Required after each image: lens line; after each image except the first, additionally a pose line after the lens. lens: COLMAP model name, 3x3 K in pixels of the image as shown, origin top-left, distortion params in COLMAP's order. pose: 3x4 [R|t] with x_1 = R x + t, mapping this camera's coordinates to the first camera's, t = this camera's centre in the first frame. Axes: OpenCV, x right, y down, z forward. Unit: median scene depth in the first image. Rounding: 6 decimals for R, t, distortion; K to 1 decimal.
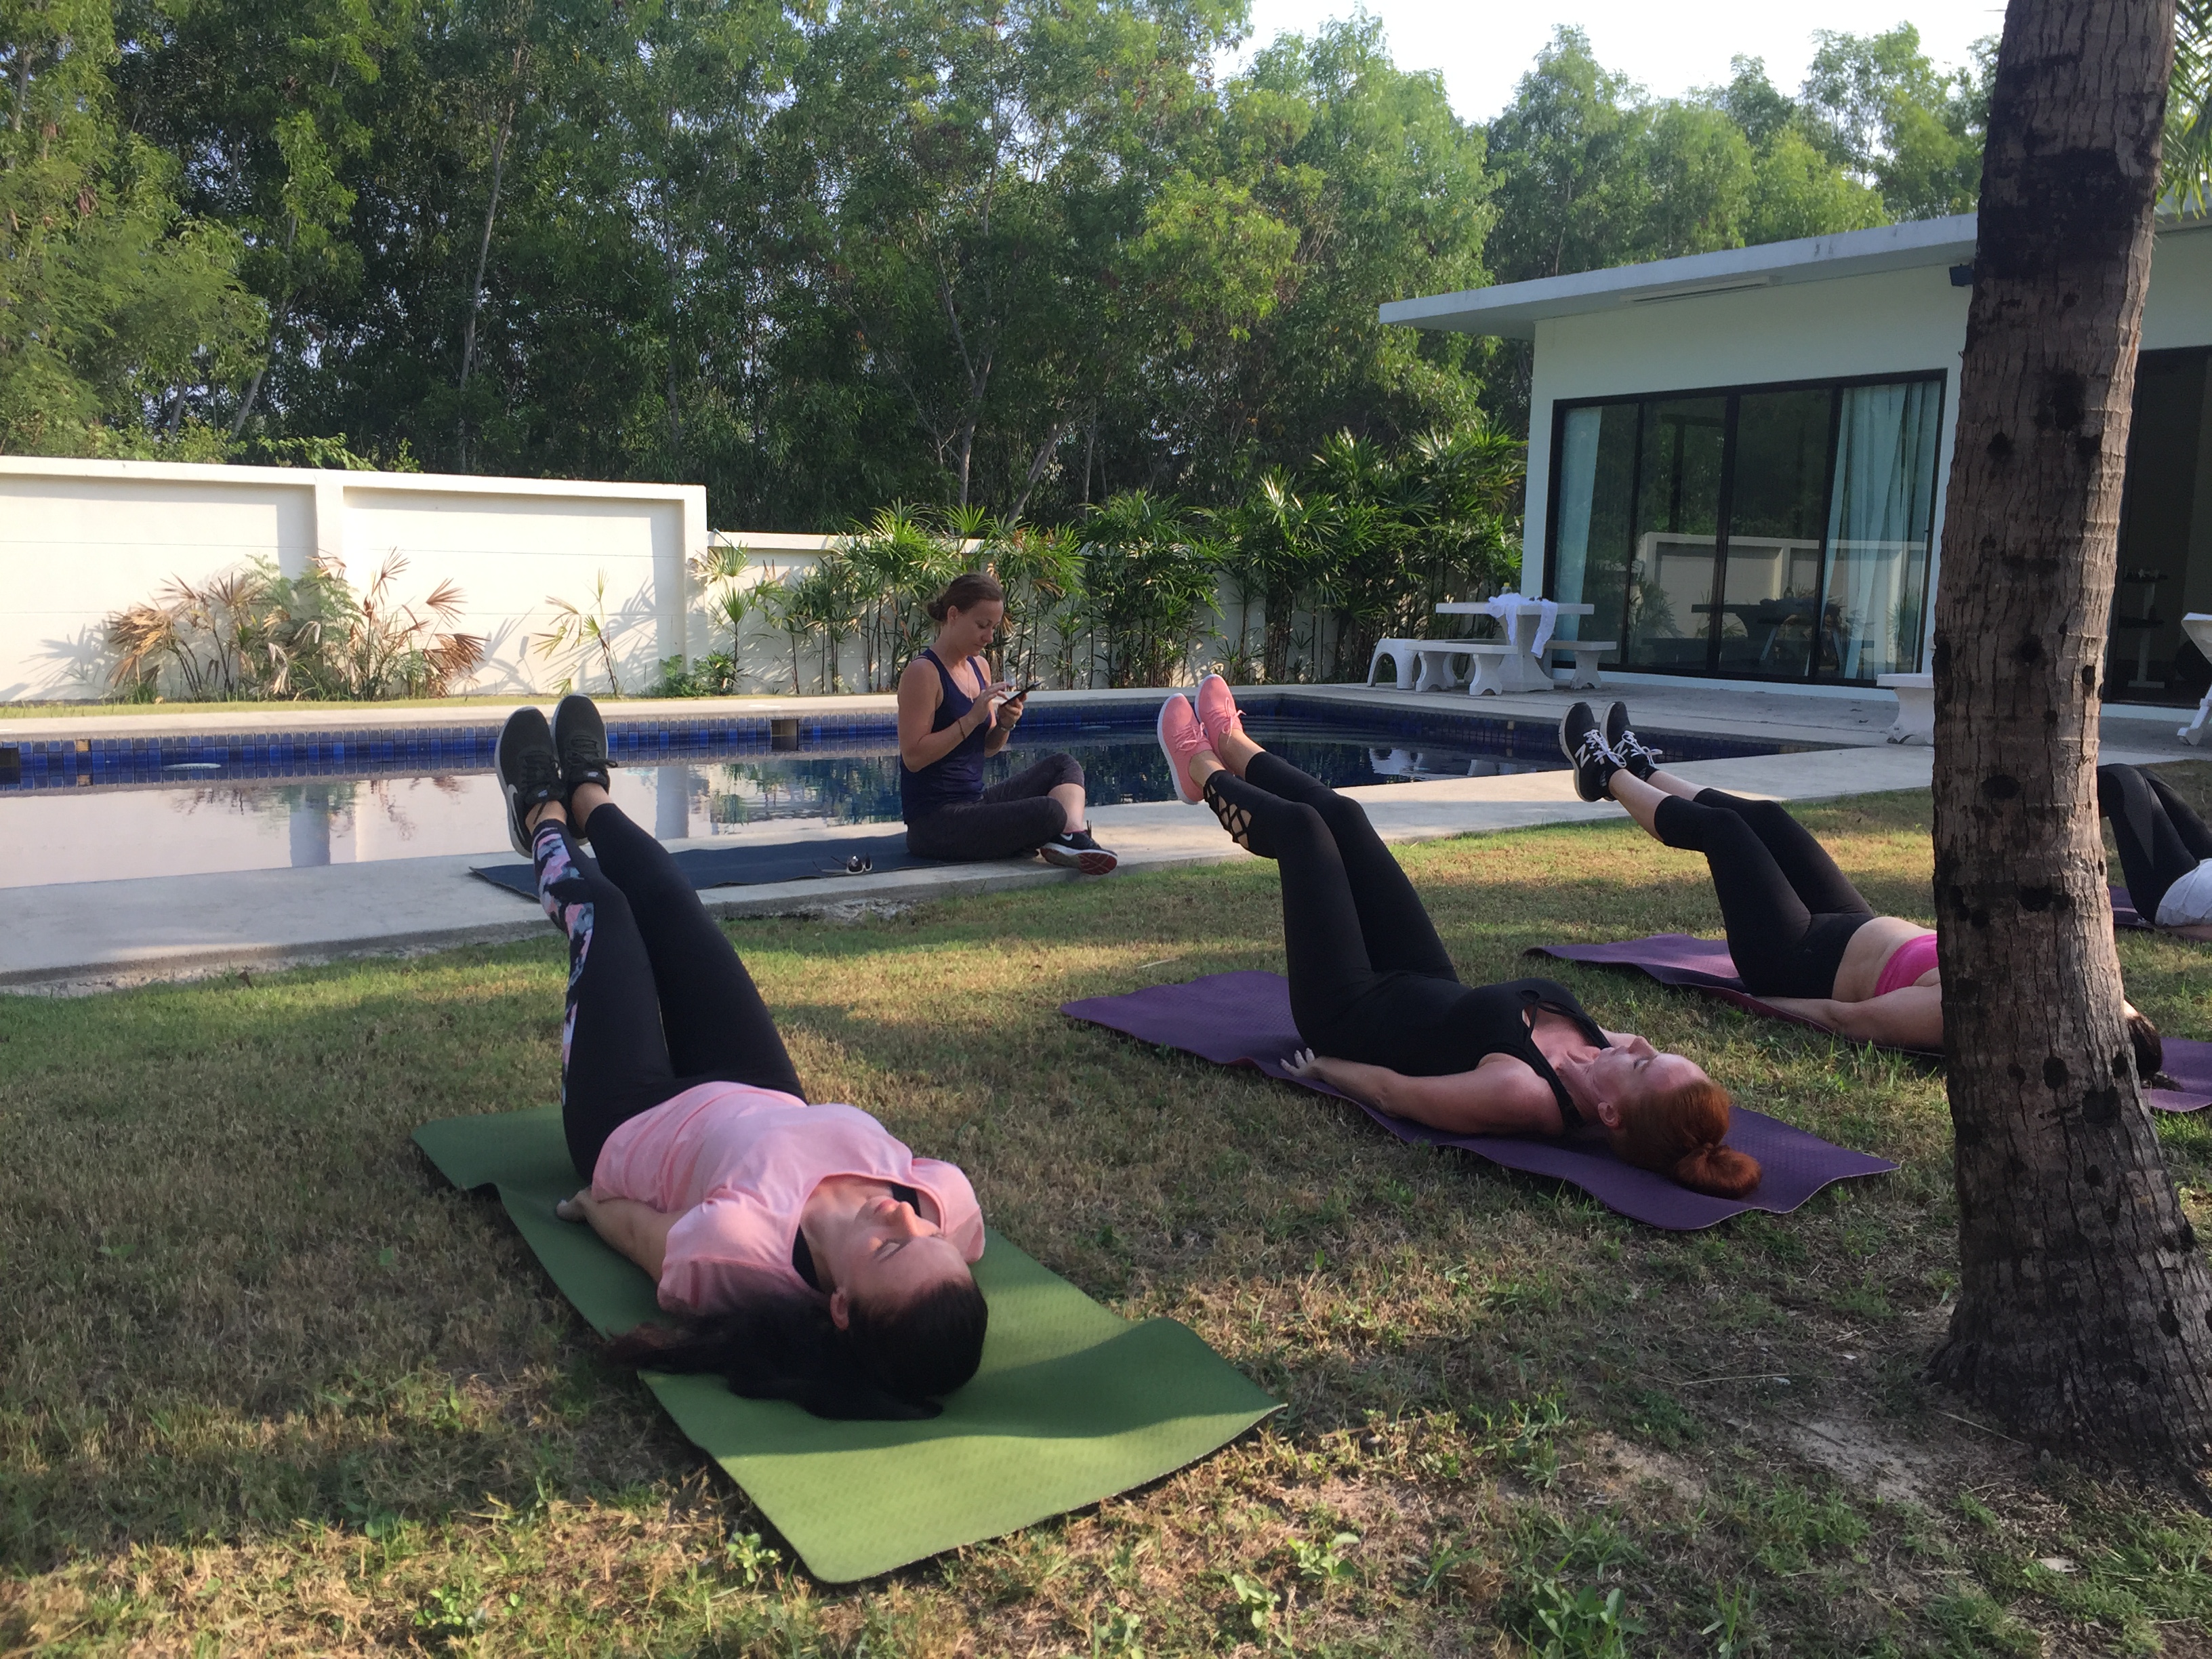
lens RADIAL K [[1881.8, 0, 1113.1], [0, 1881.8, 849.4], [0, 0, 1]] dist [0.090353, -0.131238]
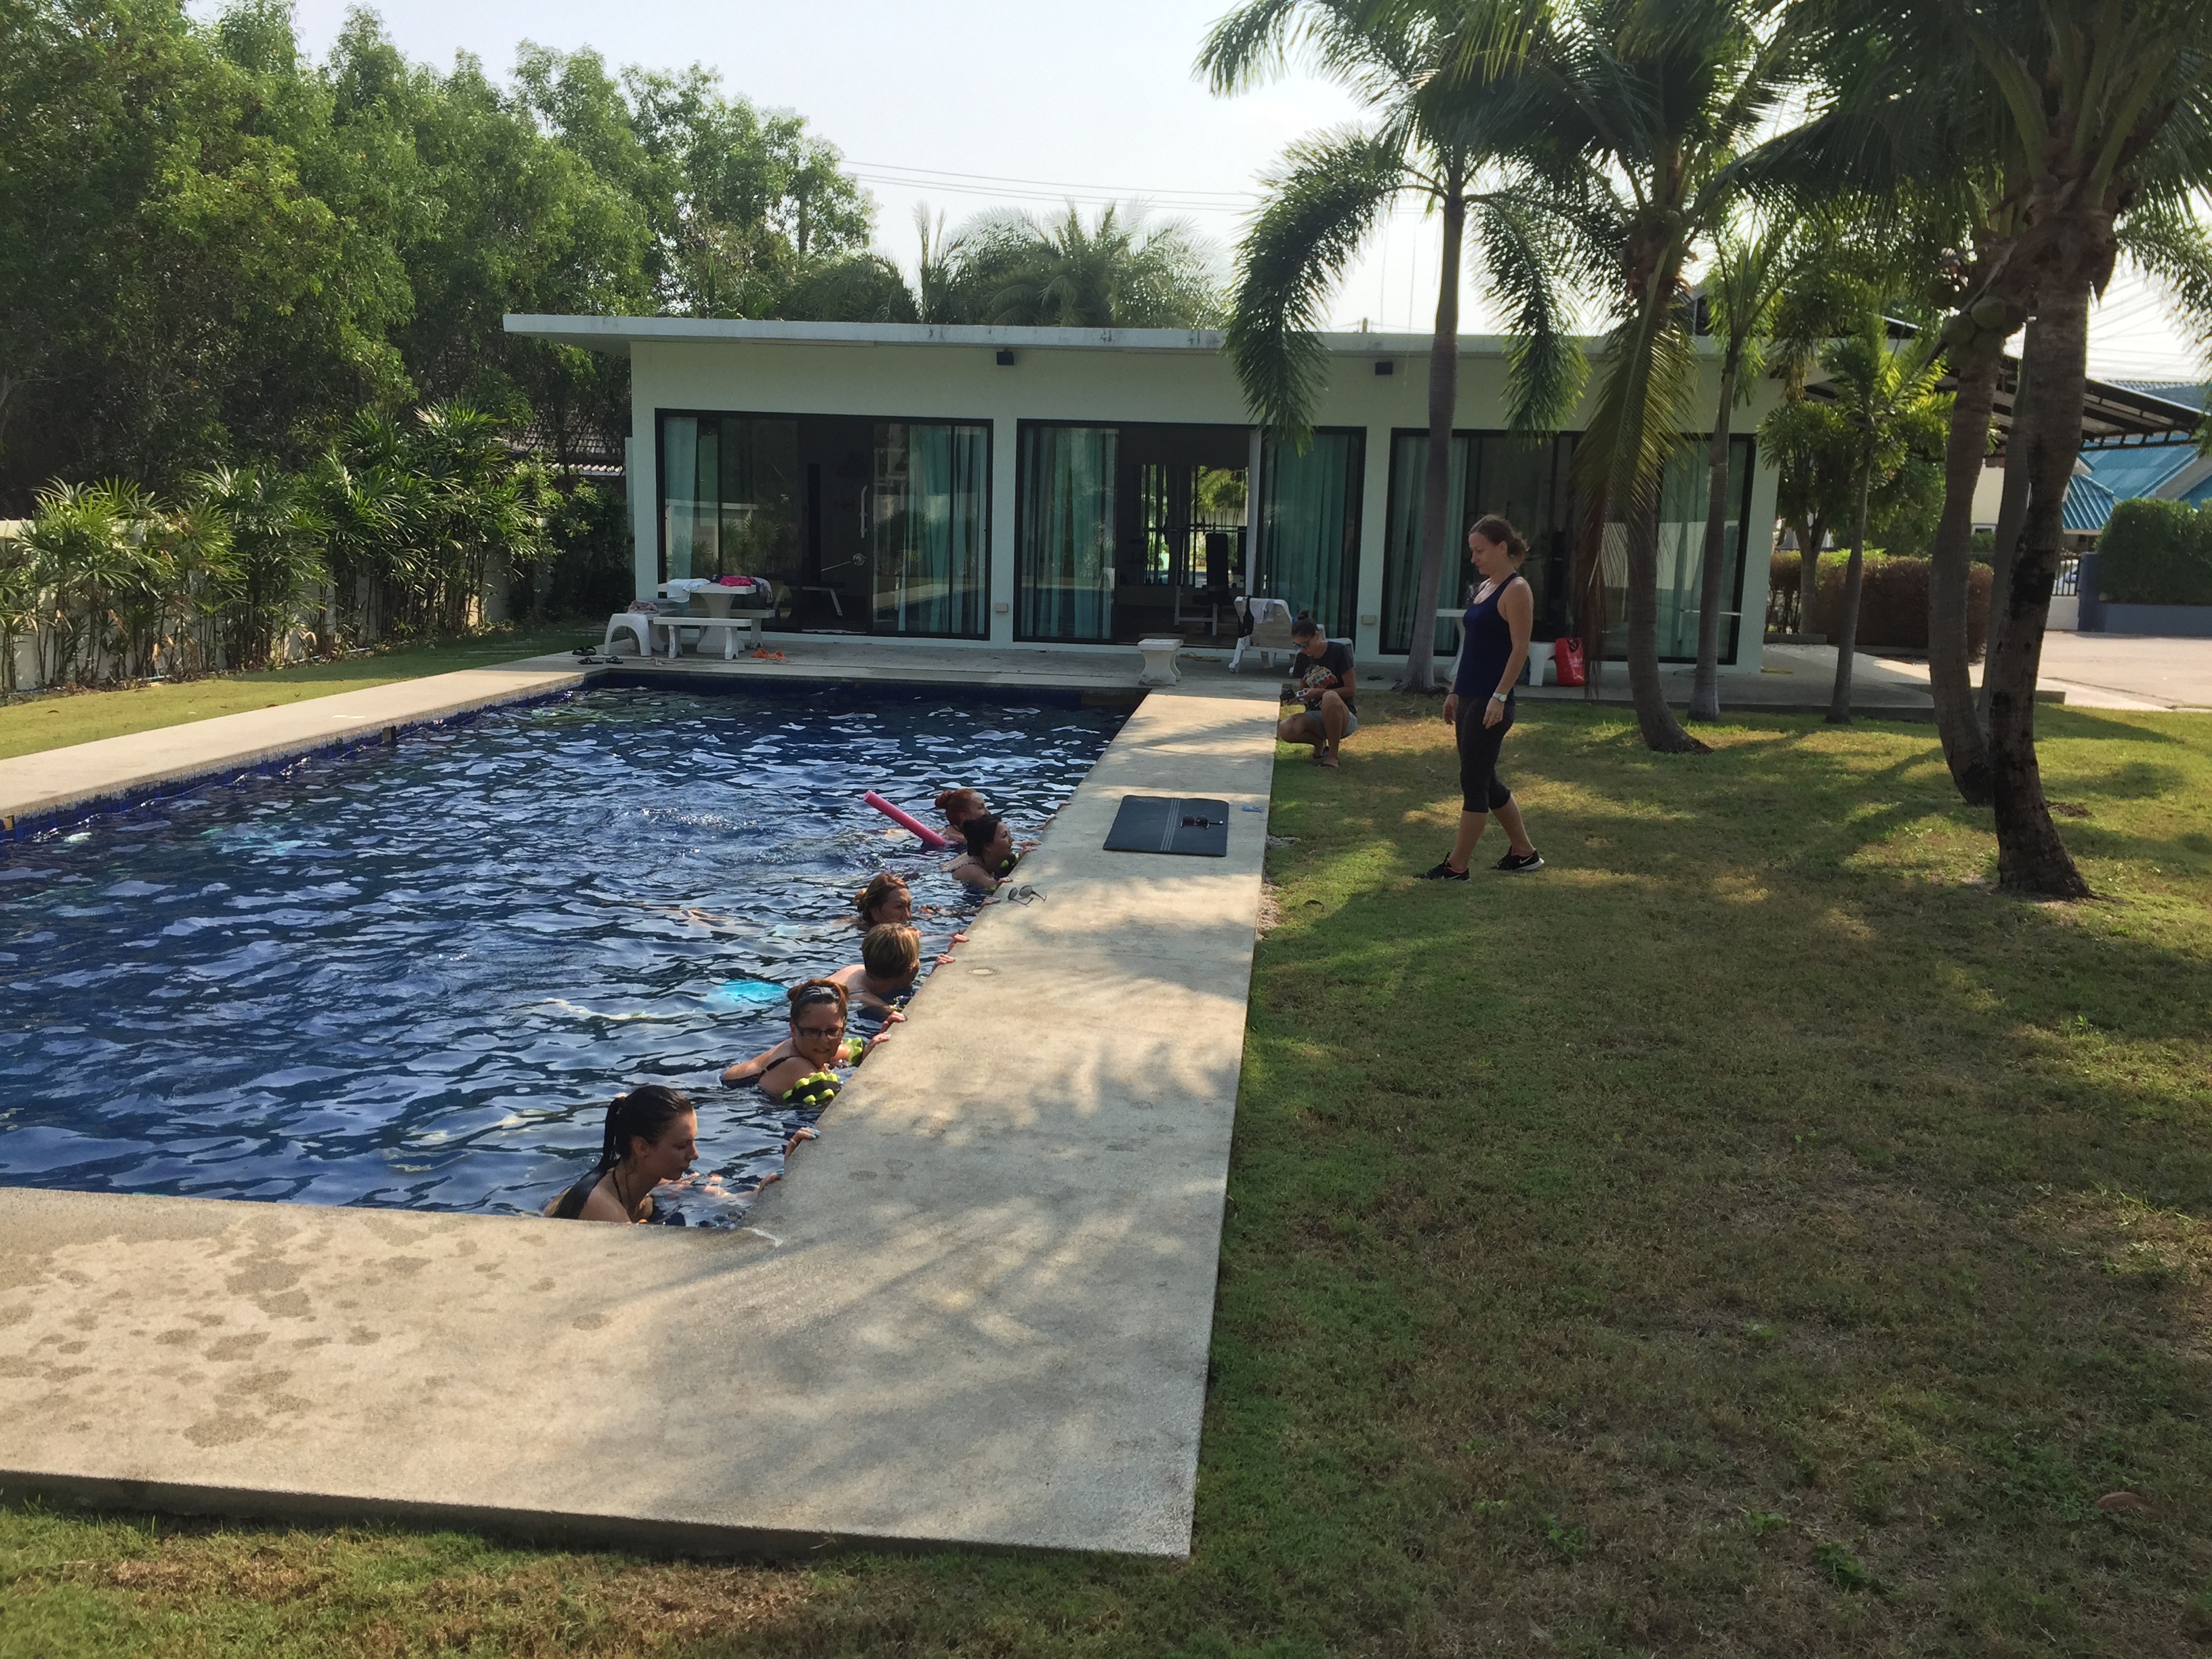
lens RADIAL K [[1874.8, 0, 1102.5], [0, 1874.8, 827.2], [0, 0, 1]] dist [0.081062, -0.112712]
pose [[0.663642, -0.131764, 0.736354, -0.493204], [0.096247, 0.991223, 0.090627, -0.052166], [-0.741832, 0.010728, 0.670500, -0.021137]]
